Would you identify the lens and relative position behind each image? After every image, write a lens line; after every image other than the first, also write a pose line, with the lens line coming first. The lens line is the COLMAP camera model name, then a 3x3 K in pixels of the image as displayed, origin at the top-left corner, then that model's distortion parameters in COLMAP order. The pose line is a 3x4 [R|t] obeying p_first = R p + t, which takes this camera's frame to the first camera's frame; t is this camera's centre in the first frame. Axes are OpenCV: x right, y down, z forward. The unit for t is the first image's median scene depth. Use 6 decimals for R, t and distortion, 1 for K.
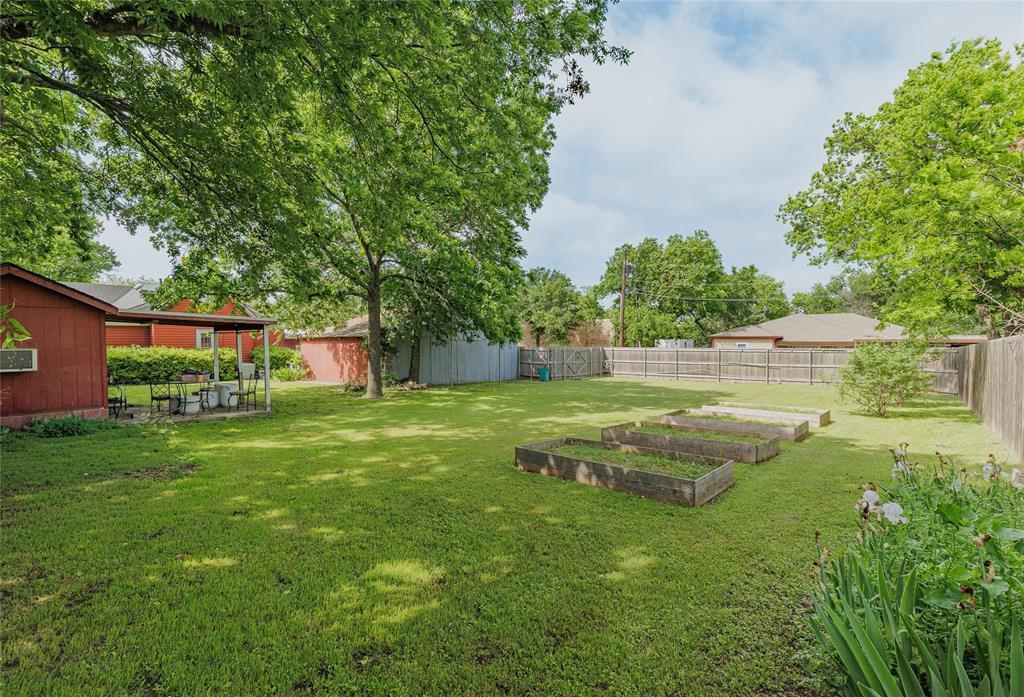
lens RADIAL K [[476.5, 0, 523.4], [0, 476.5, 344.2], [0, 0, 1]] dist [-0.000182, -0.000298]
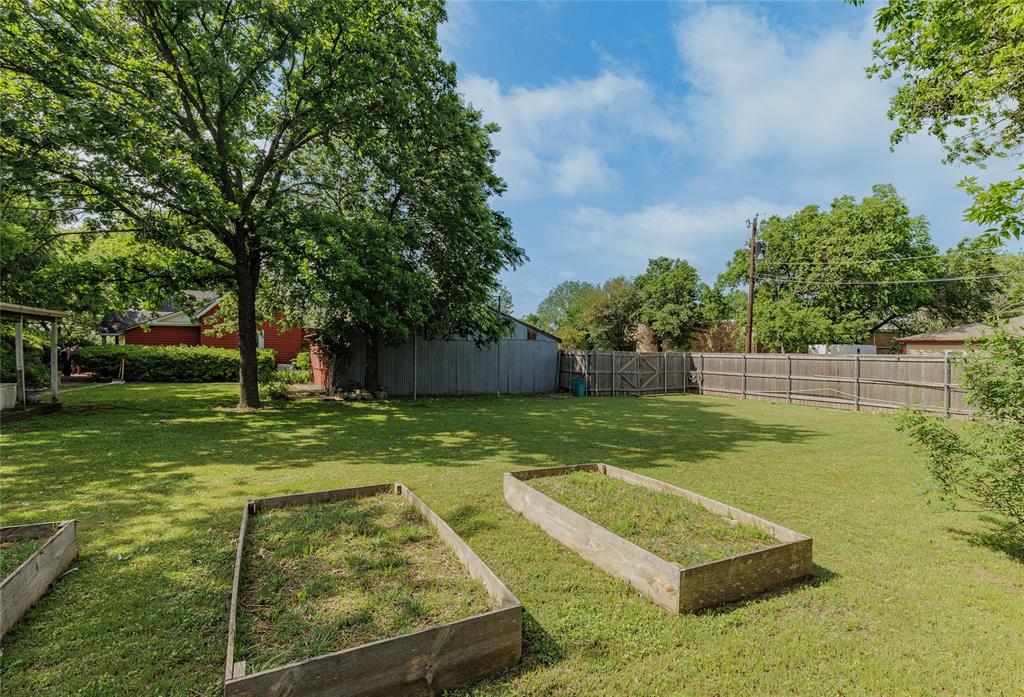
lens RADIAL K [[476.5, 0, 523.4], [0, 476.5, 344.2], [0, 0, 1]] dist [-0.000182, -0.000298]
pose [[0.922574, 0.002778, -0.385811, 0.165237], [-0.010128, 0.999804, -0.017019, 0.006386], [0.385688, 0.019609, 0.922421, 0.180894]]
